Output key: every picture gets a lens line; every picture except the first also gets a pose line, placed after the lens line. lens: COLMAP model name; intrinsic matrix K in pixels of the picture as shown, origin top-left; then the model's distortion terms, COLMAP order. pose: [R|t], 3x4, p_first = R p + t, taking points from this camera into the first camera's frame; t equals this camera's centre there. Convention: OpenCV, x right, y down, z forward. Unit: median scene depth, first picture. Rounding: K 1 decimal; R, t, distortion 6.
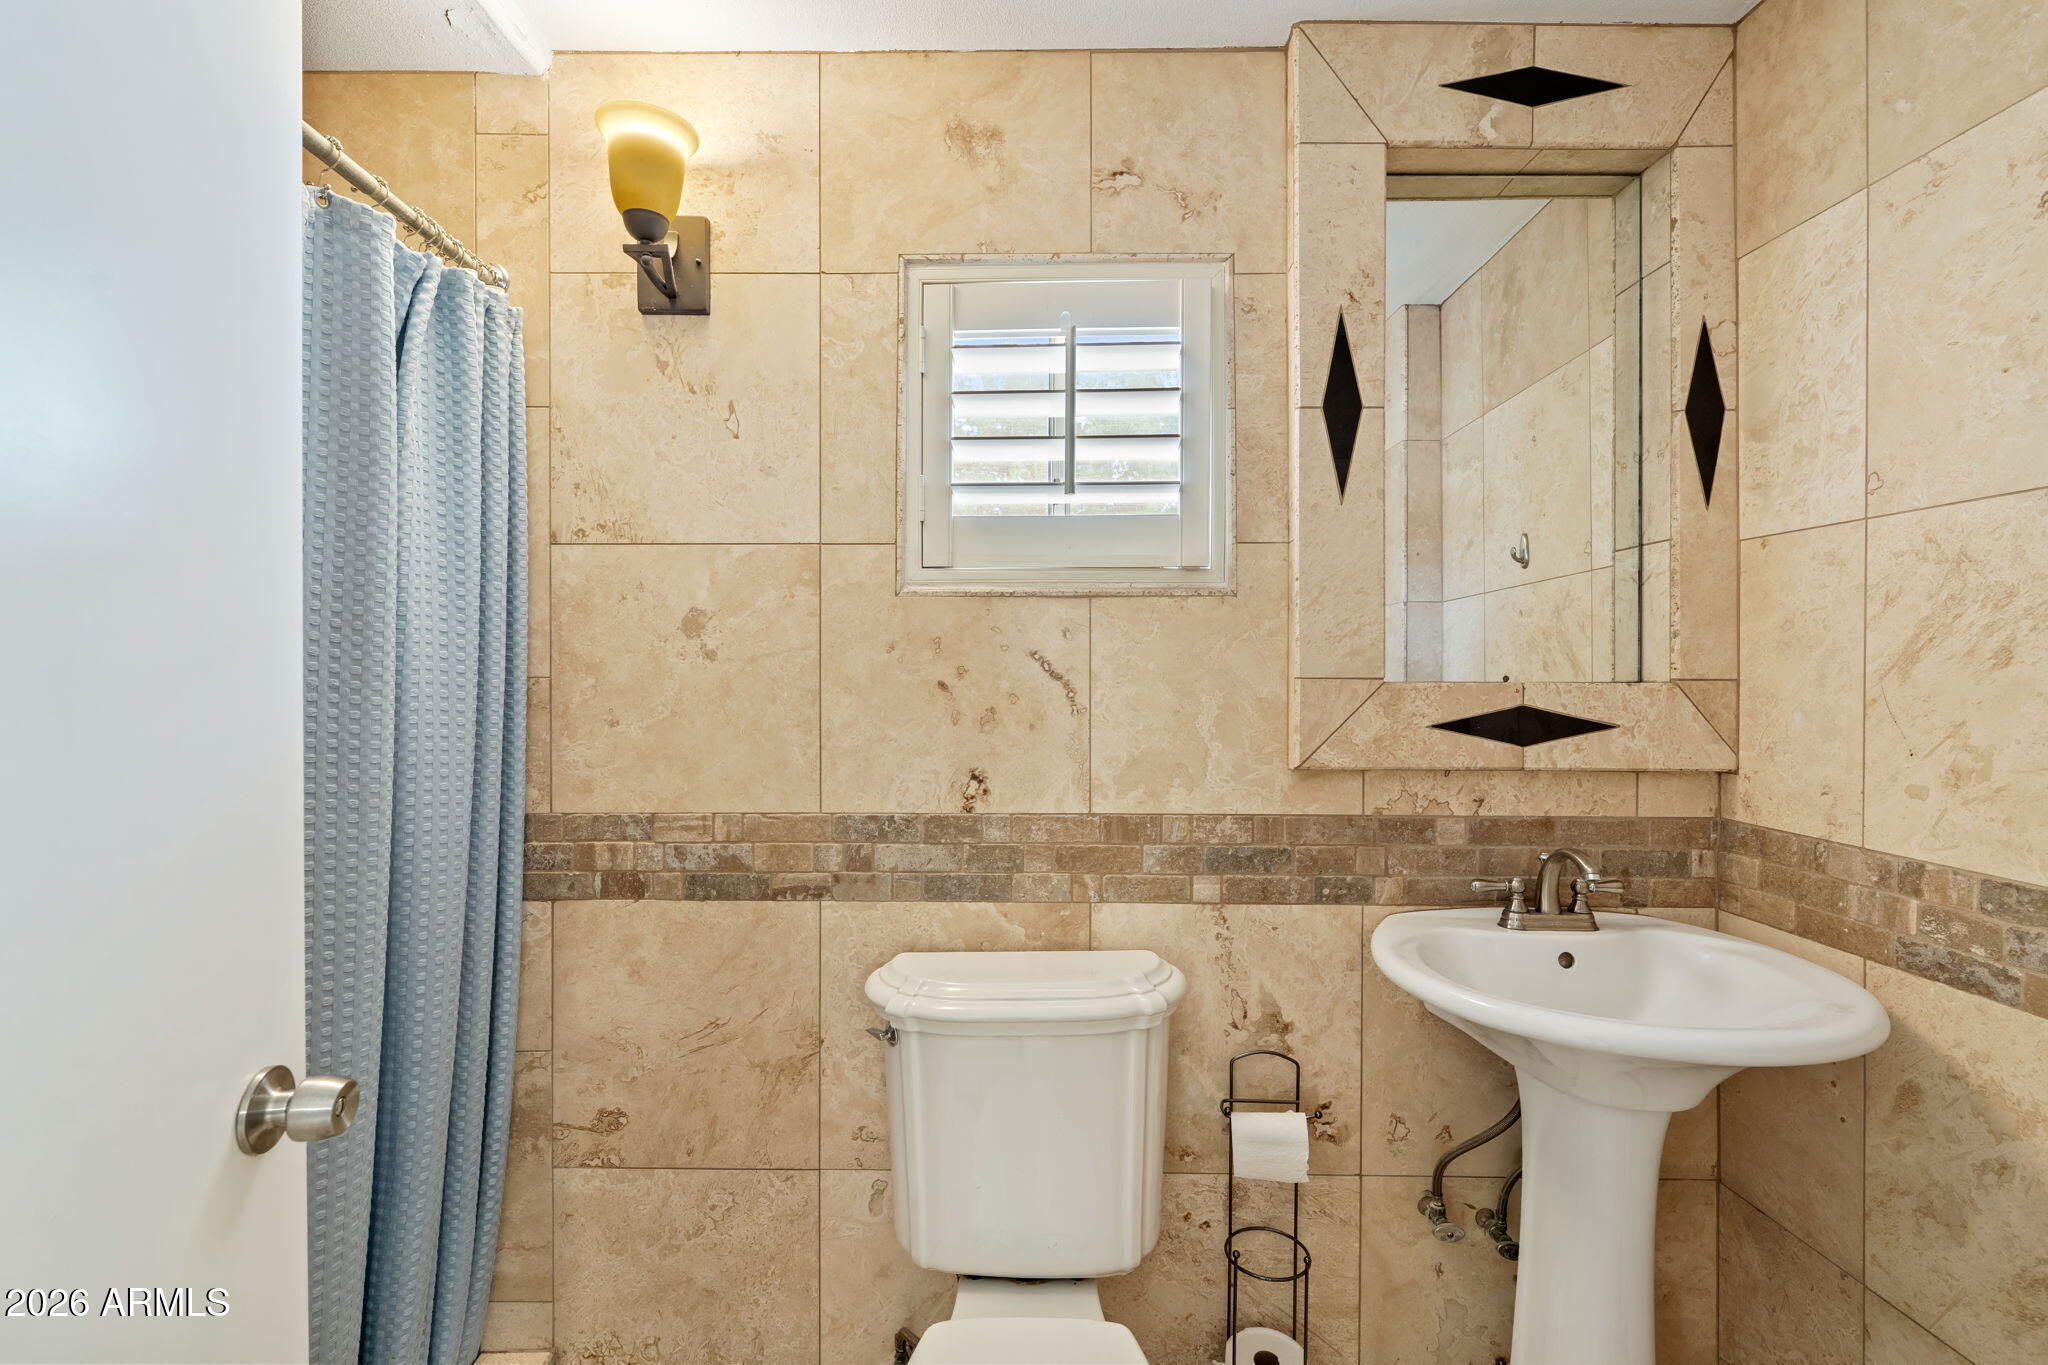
lens RADIAL K [[913.6, 0, 1023.8], [0, 913.6, 682.7], [0, 0, 1]] dist [0.000088, -0.000009]
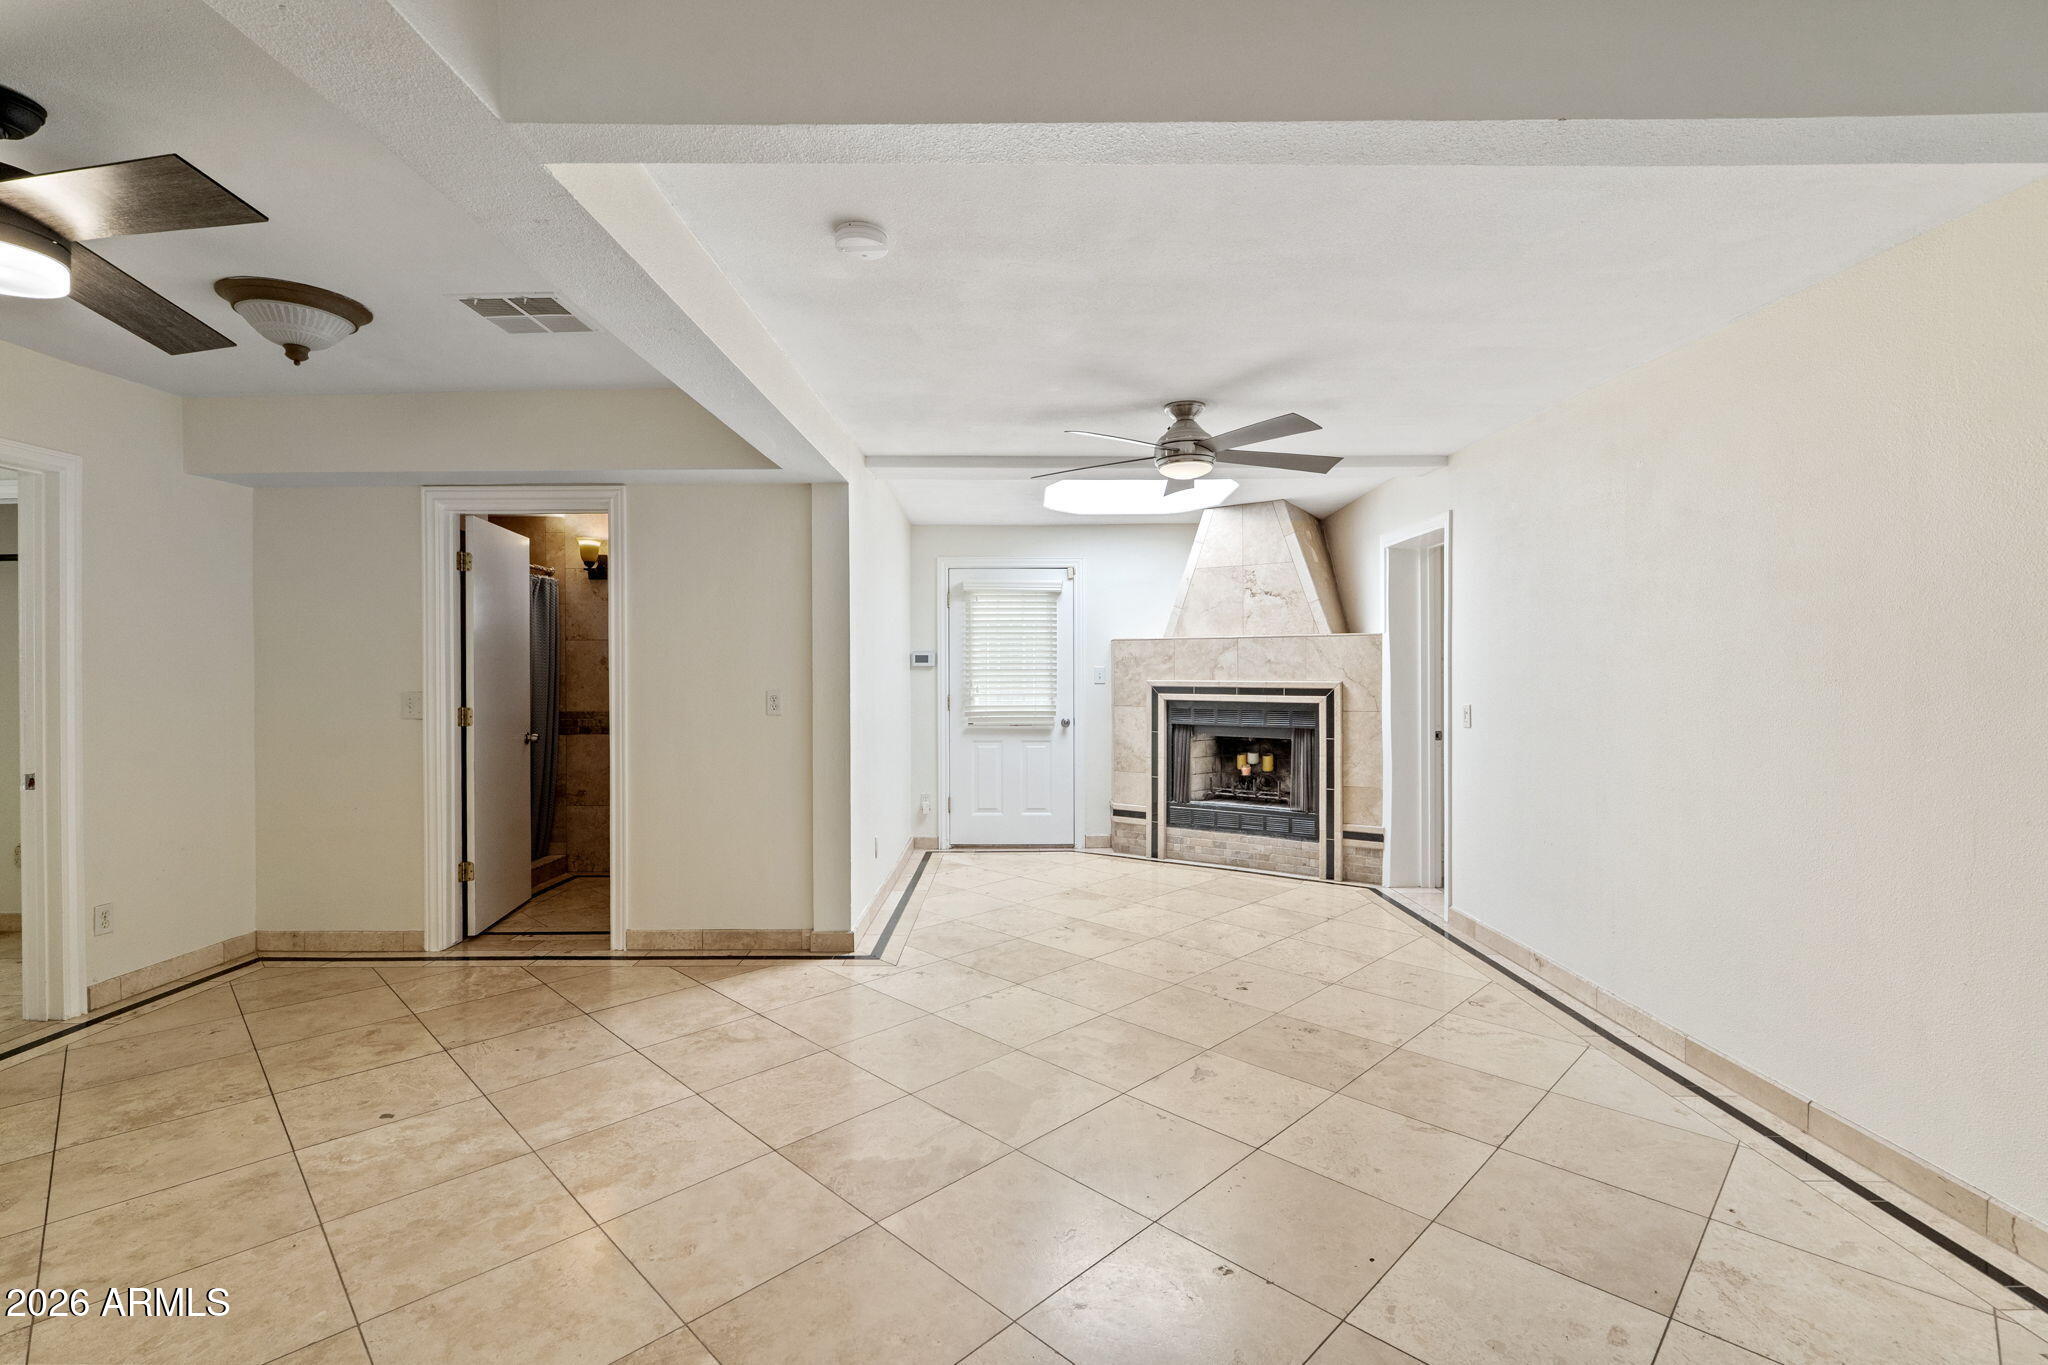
lens RADIAL K [[913.6, 0, 1021.4], [0, 913.6, 678.5], [0, 0, 1]] dist [0.000088, -0.000009]
pose [[0.999998, -0.000893, 0.001587, 1.370143], [0.000890, 0.999998, 0.001511, 0.007205], [-0.001588, -0.001509, 0.999998, -2.800965]]
